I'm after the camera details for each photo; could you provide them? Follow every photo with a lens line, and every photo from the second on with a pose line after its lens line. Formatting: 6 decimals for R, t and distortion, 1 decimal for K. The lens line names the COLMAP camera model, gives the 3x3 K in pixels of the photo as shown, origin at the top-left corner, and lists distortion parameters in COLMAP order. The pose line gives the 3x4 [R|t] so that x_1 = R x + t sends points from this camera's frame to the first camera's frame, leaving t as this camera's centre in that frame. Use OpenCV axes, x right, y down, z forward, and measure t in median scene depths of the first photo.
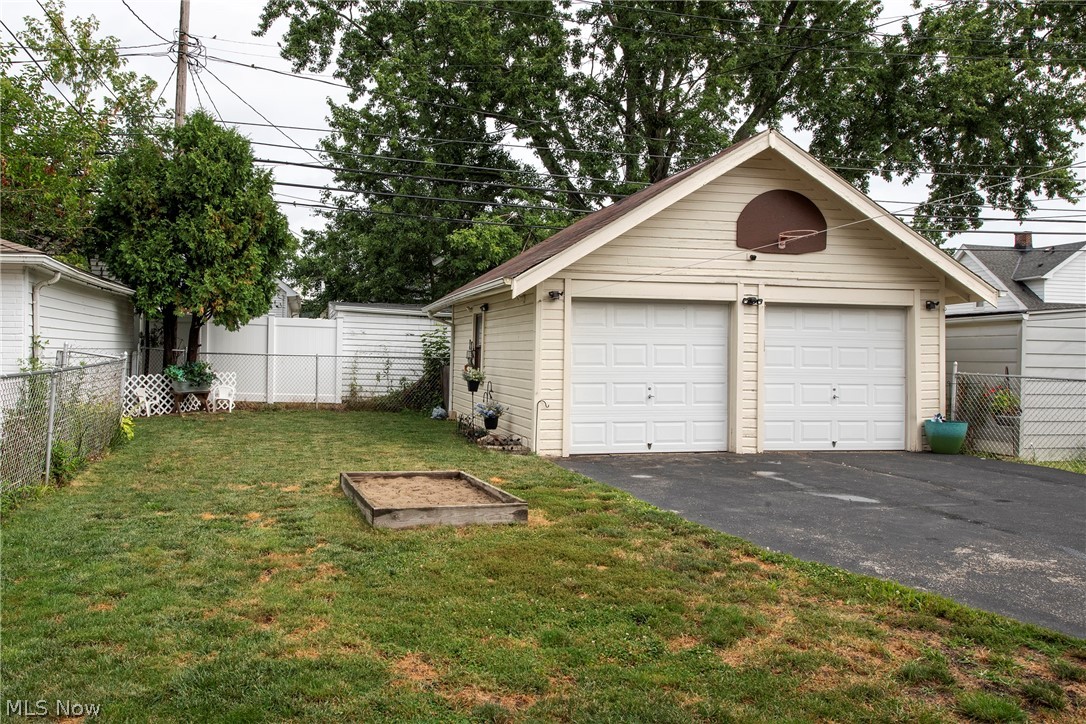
lens RADIAL K [[769.8, 0, 542.7], [0, 769.8, 326.4], [0, 0, 1]] dist [-0.002318, -0.000312]
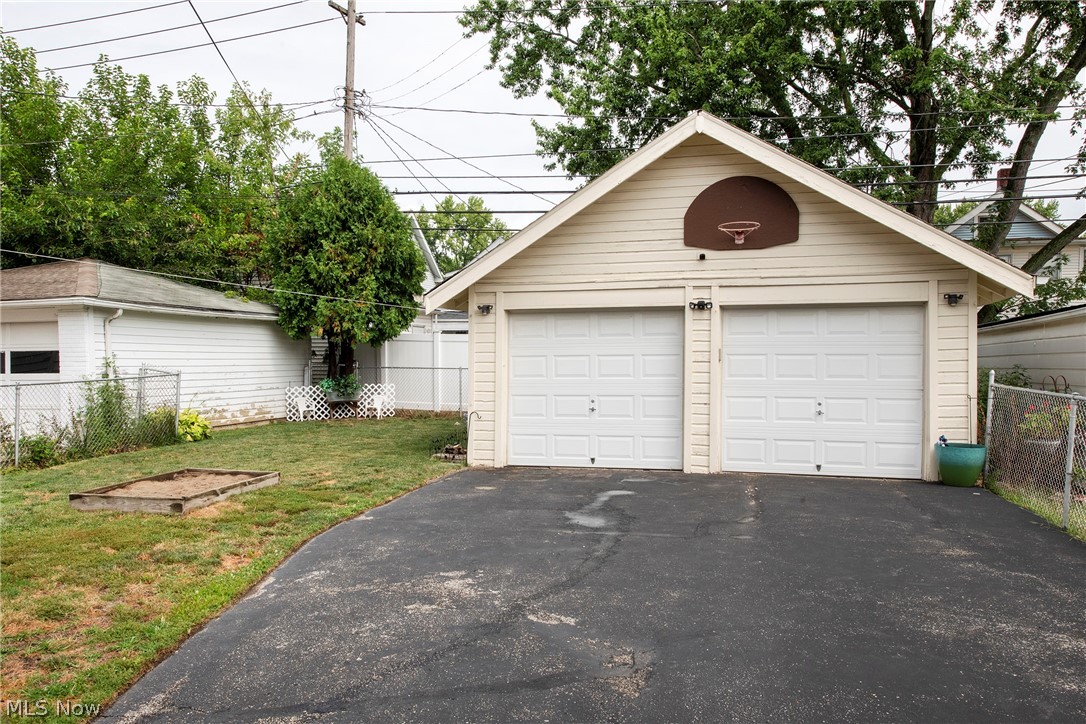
lens RADIAL K [[790.8, 0, 543.0], [0, 790.8, 362.0], [0, 0, 1]] dist [0.000978, 0.000324]
pose [[0.899551, -0.013558, -0.436605, 0.502721], [0.028261, 0.999231, 0.027198, 0.003181], [0.435900, -0.036804, 0.899242, 0.084301]]
